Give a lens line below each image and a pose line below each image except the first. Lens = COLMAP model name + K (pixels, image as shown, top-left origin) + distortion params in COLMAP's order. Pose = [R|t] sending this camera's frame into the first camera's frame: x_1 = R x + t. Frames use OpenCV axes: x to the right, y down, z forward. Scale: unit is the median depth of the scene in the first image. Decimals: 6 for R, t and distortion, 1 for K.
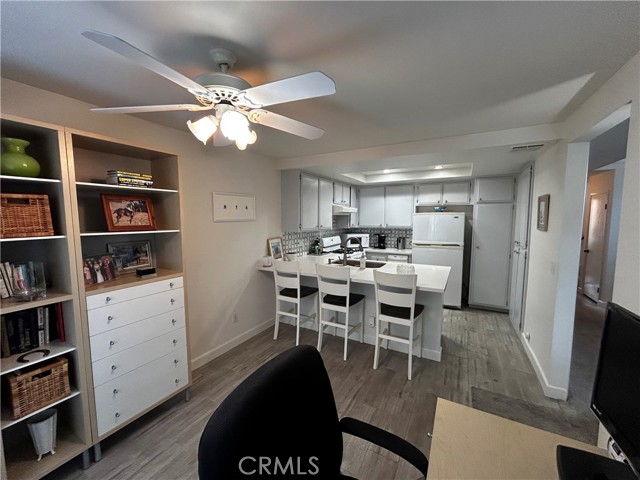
lens RADIAL K [[258.0, 0, 320.0], [0, 258.0, 240.0], [0, 0, 1]] dist [0.001158, 0.000478]
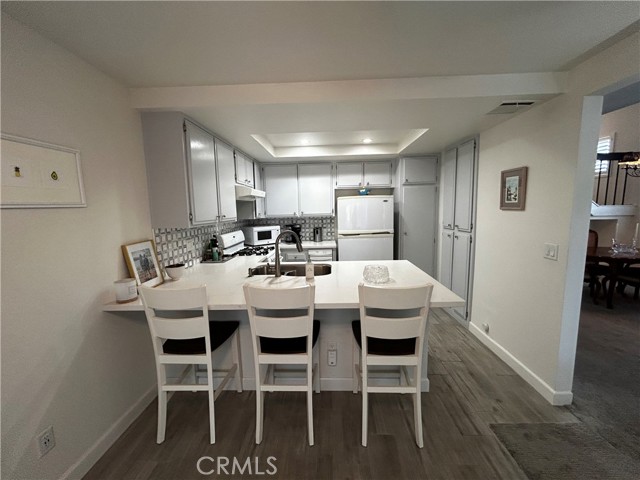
lens RADIAL K [[258.0, 0, 320.0], [0, 258.0, 240.0], [0, 0, 1]] dist [0.001158, 0.000478]
pose [[0.889053, -0.077340, 0.451224, -0.073217], [0.063476, 0.996932, 0.045807, -0.009921], [-0.453382, -0.012084, 0.891234, 0.319506]]
